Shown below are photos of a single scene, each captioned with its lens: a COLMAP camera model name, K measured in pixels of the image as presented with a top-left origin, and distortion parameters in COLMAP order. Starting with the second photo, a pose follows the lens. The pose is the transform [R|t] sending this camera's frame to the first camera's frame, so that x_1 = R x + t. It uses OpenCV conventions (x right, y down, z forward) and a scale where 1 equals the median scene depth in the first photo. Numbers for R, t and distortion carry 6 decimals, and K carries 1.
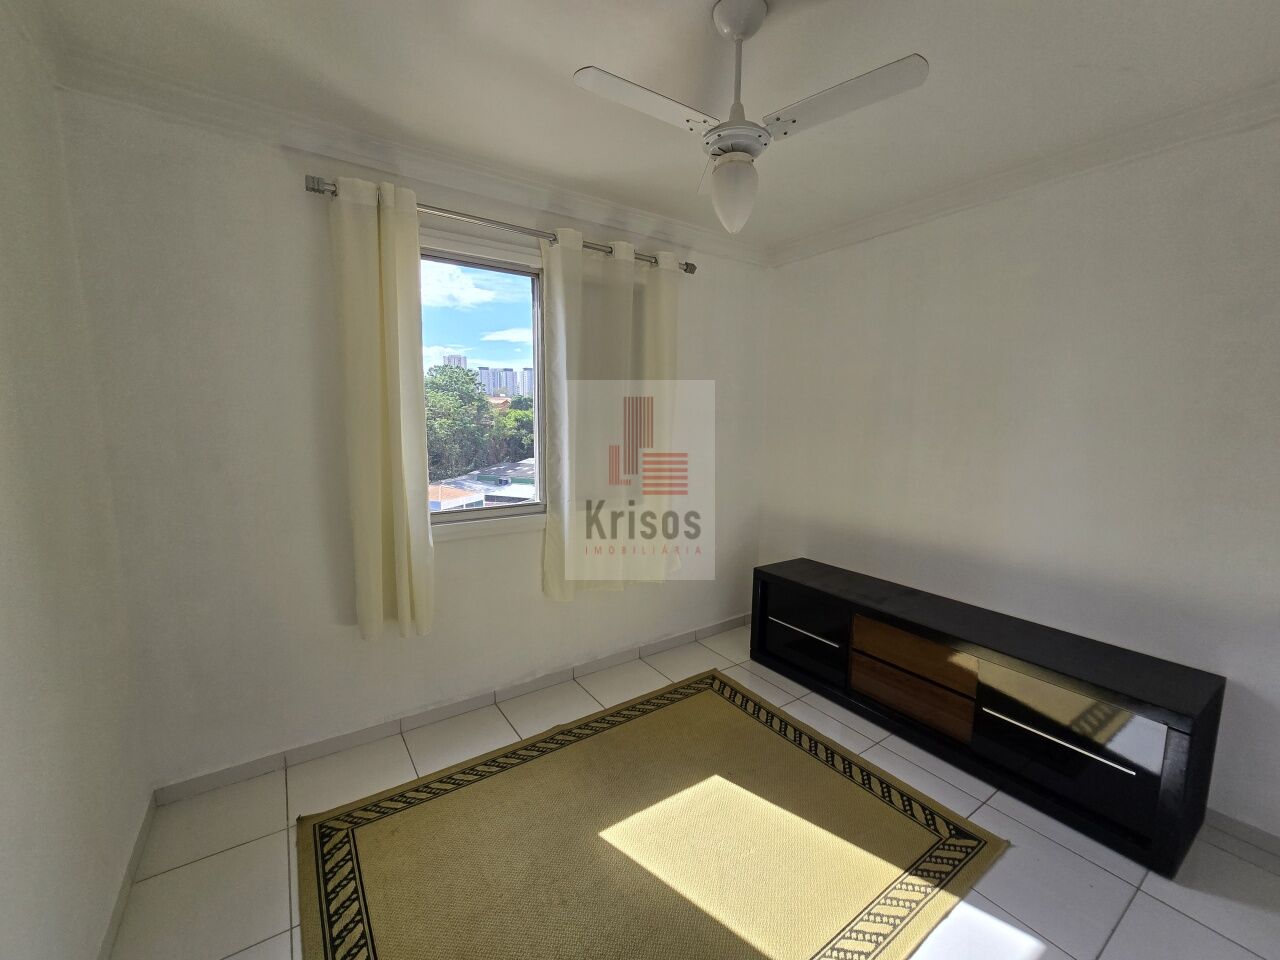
lens RADIAL K [[525.4, 0, 644.8], [0, 525.4, 479.5], [0, 0, 1]] dist [-0.004056, 0.001656]
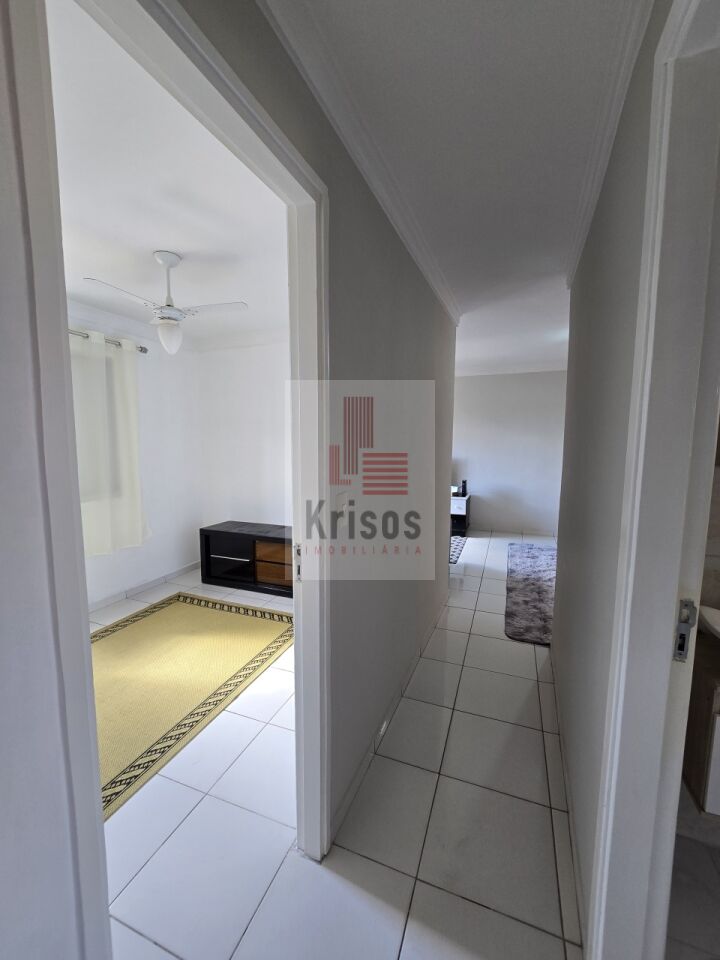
lens RADIAL K [[394.0, 0, 357.6], [0, 394.0, 478.3], [0, 0, 1]] dist [-0.004056, 0.001656]
pose [[0.833292, -0.065597, 0.548927, -0.062676], [0.082286, 0.996592, -0.005820, 0.061097], [-0.546674, 0.050019, 0.835850, -0.401024]]
